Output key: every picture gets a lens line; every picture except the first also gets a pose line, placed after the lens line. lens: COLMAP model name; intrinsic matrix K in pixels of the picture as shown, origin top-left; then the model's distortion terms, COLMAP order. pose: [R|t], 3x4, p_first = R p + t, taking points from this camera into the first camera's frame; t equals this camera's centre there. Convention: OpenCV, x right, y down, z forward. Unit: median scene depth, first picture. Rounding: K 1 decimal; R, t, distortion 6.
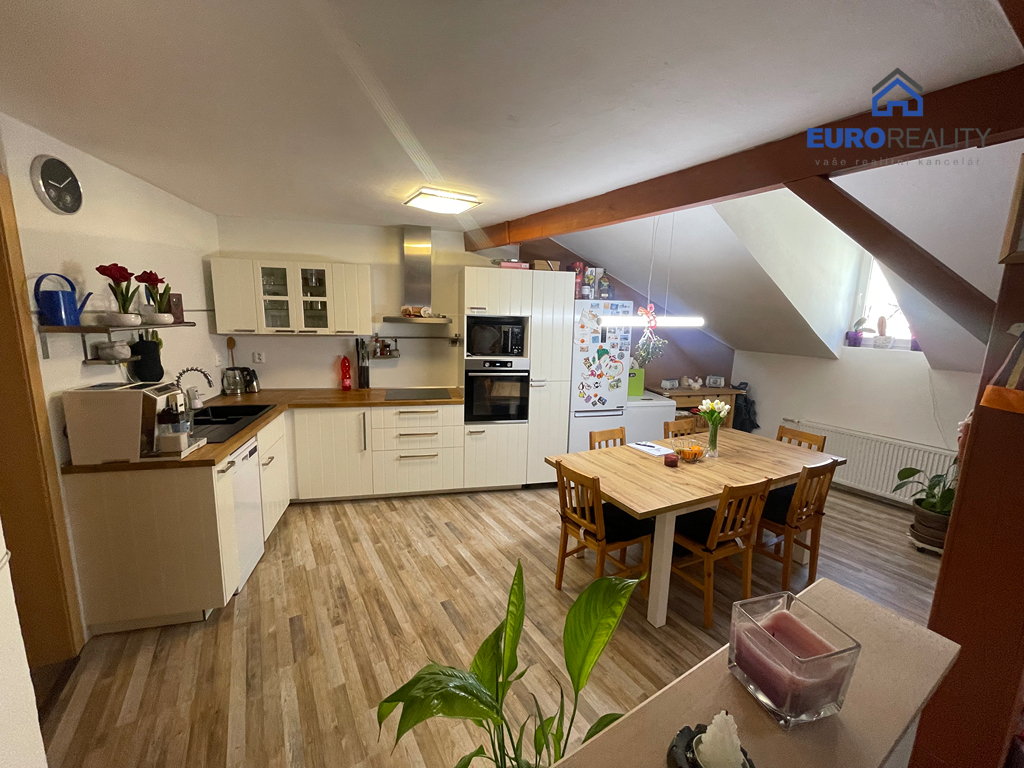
lens RADIAL K [[410.6, 0, 512.6], [0, 410.6, 384.0], [0, 0, 1]] dist [-0.001315, 0.000460]
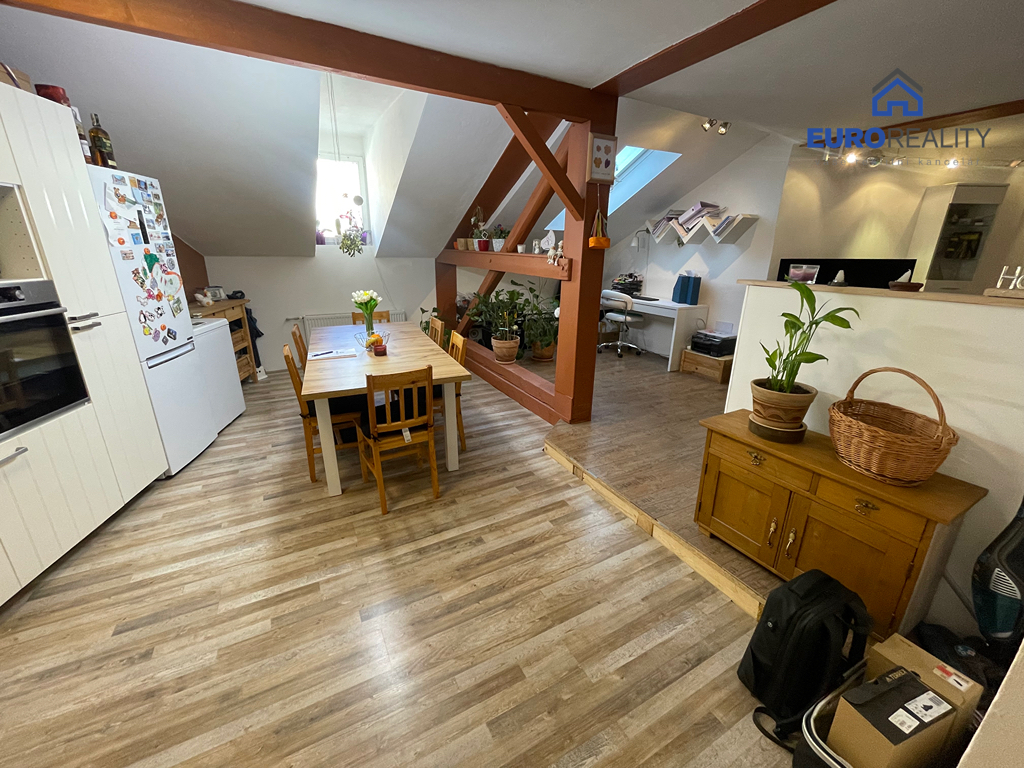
lens RADIAL K [[410.6, 0, 513.3], [0, 410.6, 382.5], [0, 0, 1]] dist [-0.001315, 0.000460]
pose [[0.058808, -0.333738, 0.940830, -0.432984], [0.153918, 0.934222, 0.321773, -0.016413], [-0.986332, 0.125888, 0.106308, 0.400633]]
